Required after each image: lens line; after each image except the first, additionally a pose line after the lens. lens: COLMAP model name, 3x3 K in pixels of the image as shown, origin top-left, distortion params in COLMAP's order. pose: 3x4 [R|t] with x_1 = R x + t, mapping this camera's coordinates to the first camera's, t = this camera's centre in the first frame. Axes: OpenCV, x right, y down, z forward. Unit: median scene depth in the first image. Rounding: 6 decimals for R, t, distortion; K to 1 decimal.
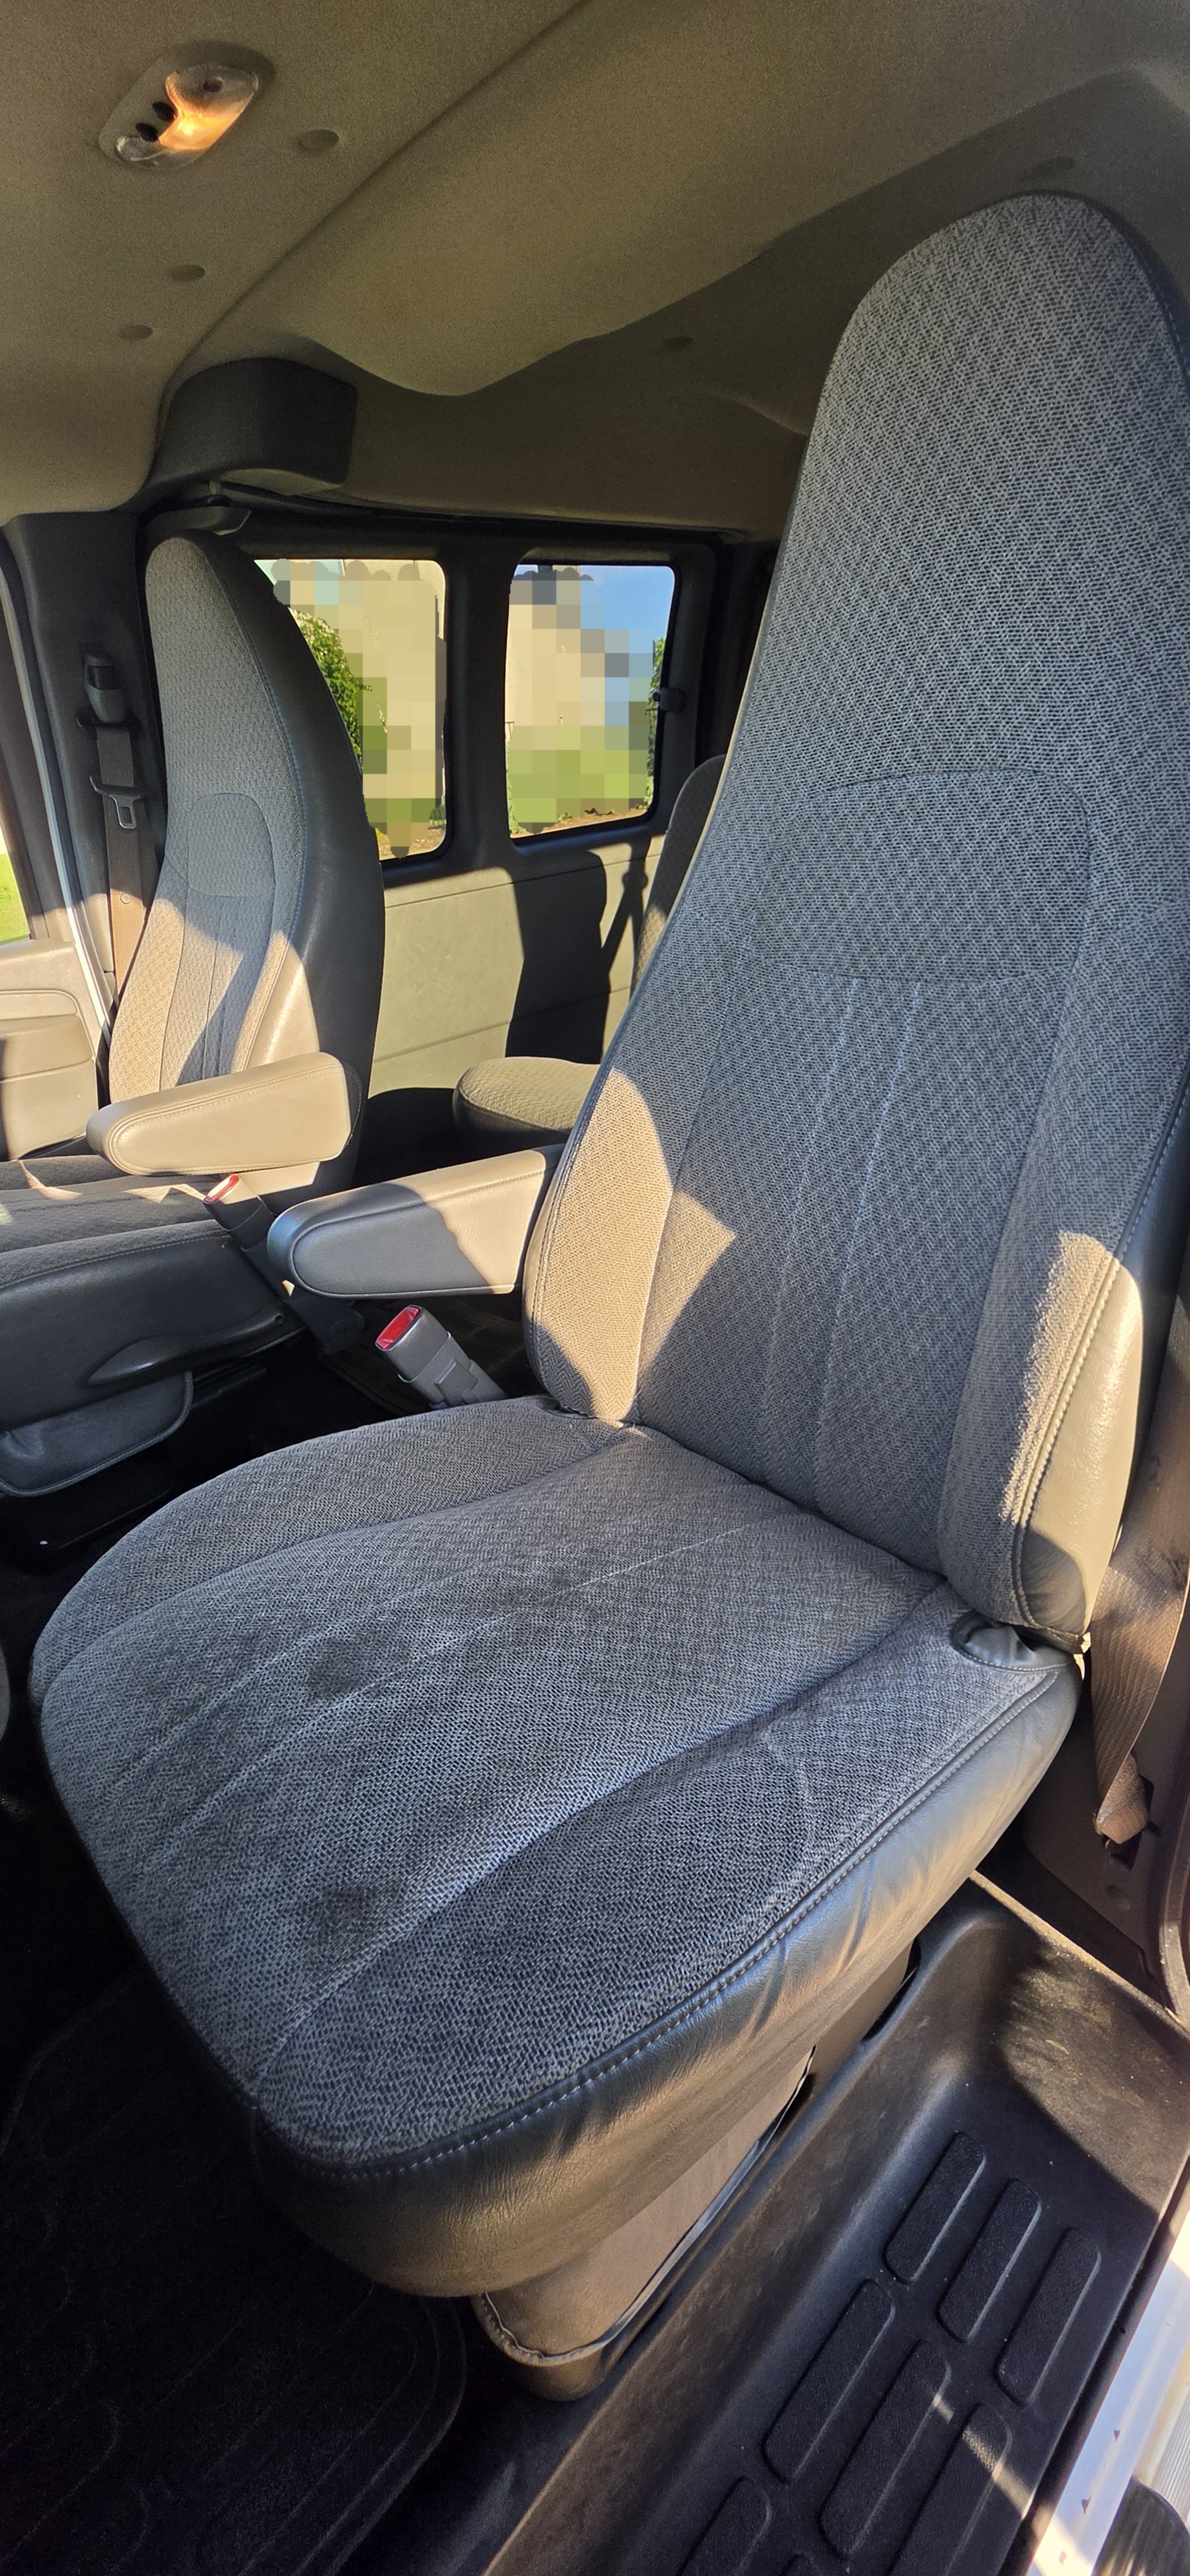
lens RADIAL K [[1114.4, 0, 595.0], [0, 1114.4, 1288.0], [0, 0, 1]] dist [0.003836, 0.000210]
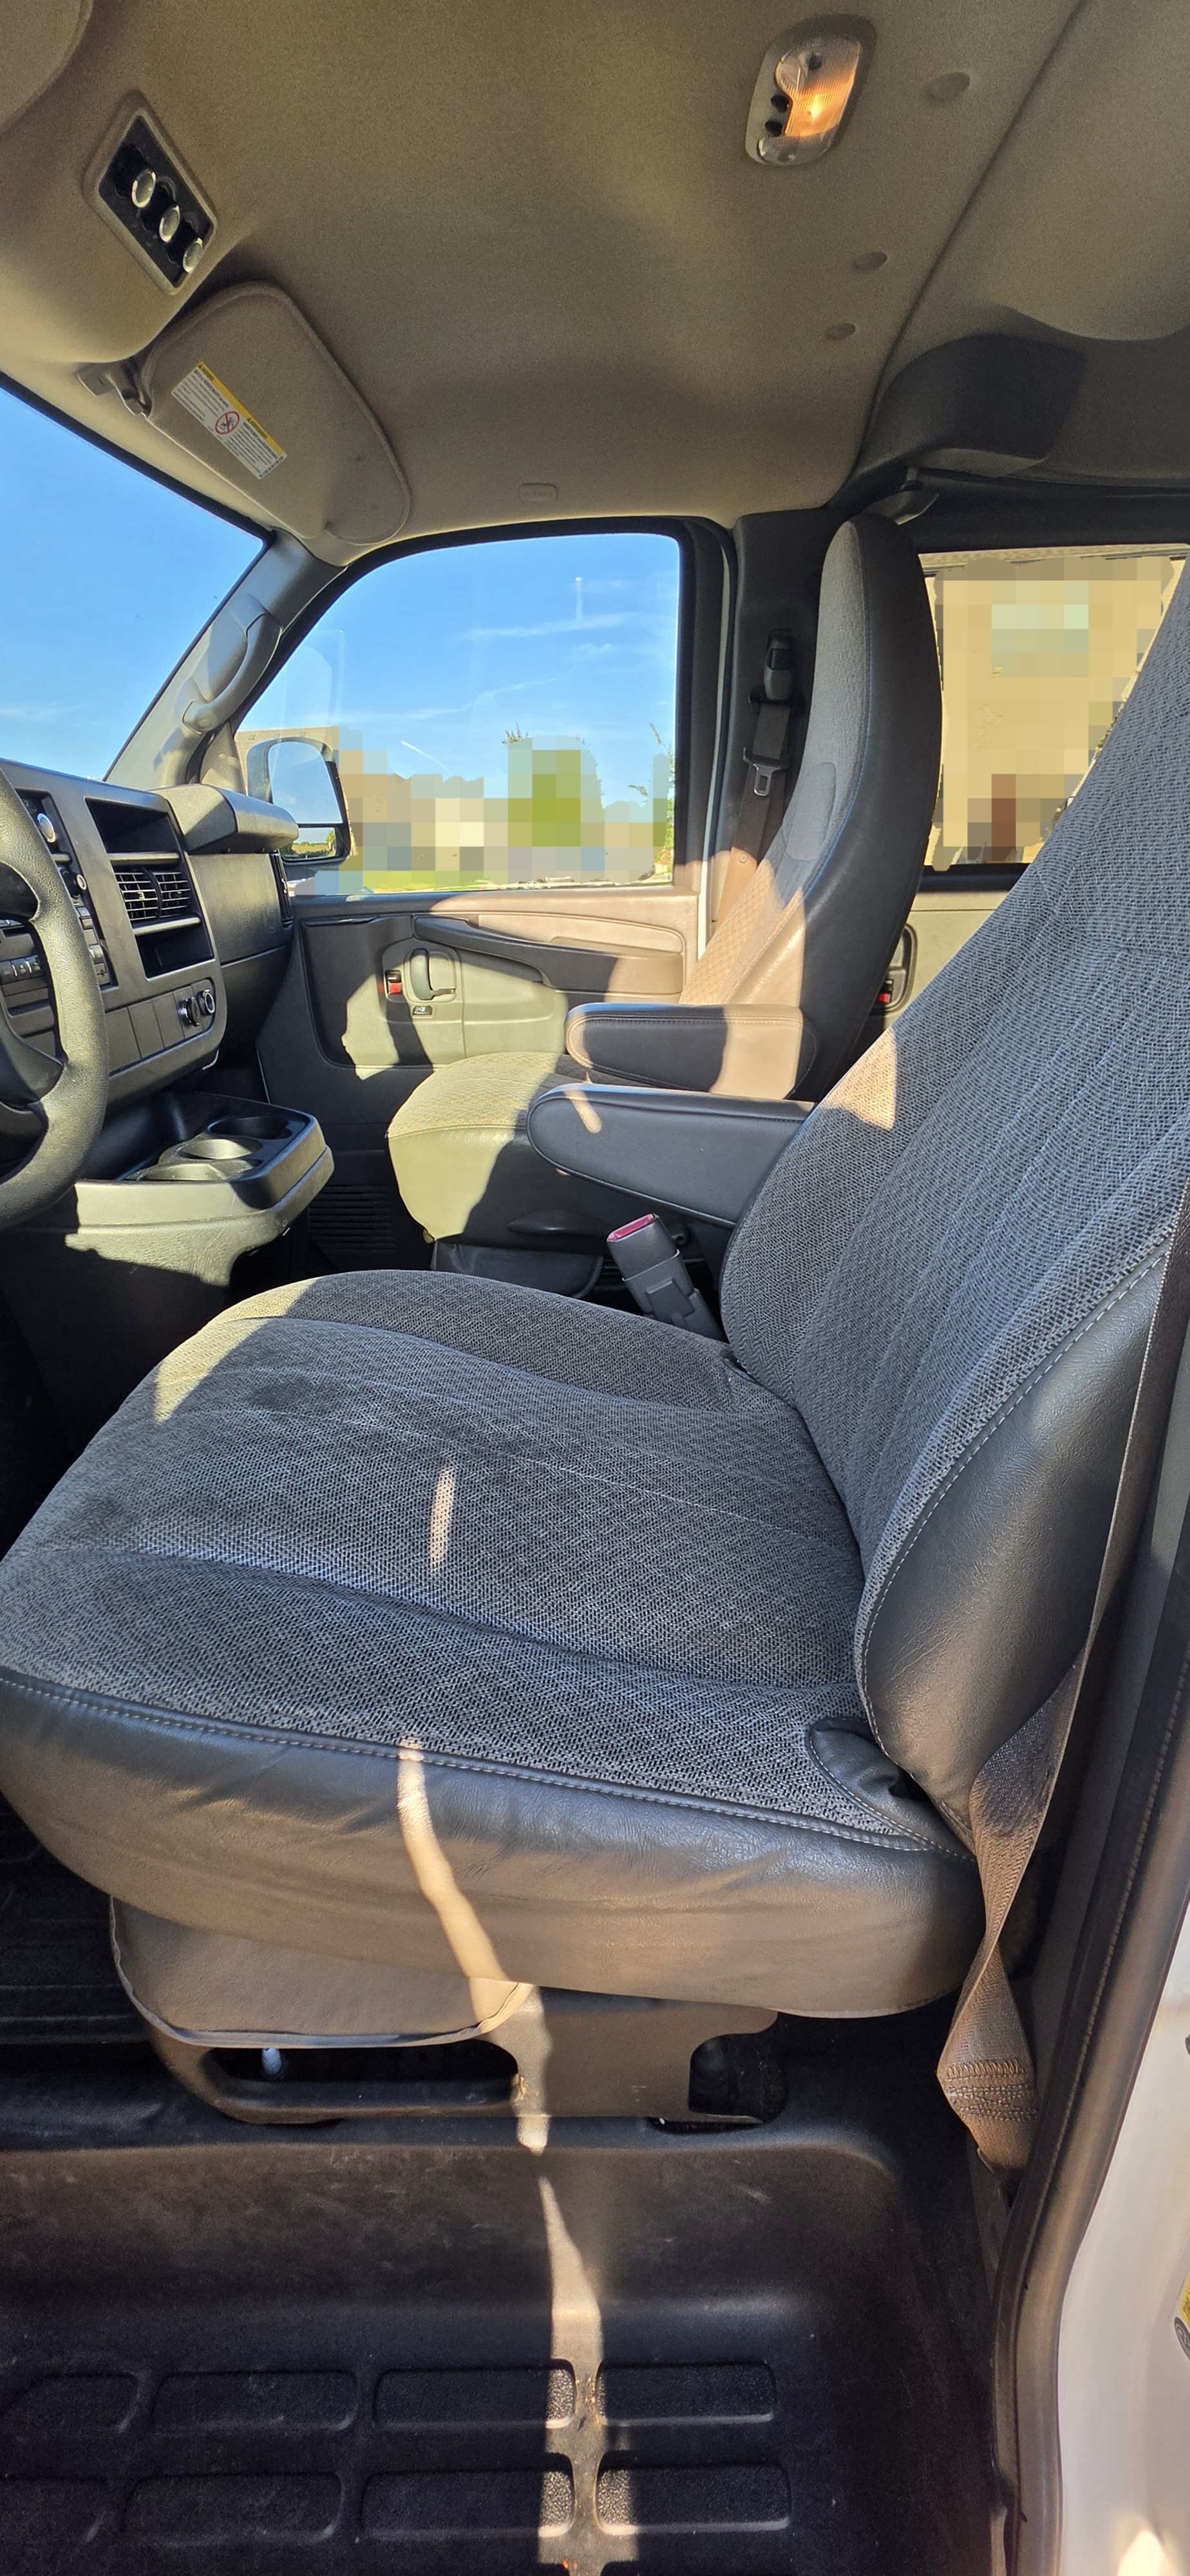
lens RADIAL K [[1097.3, 0, 595.0], [0, 1097.3, 1288.0], [0, 0, 1]] dist [0.002049, 0.001096]
pose [[0.712014, 0.339008, -0.614907, 0.470989], [-0.361986, 0.927607, 0.092253, 0.005673], [0.601667, 0.156902, 0.783185, 0.183792]]
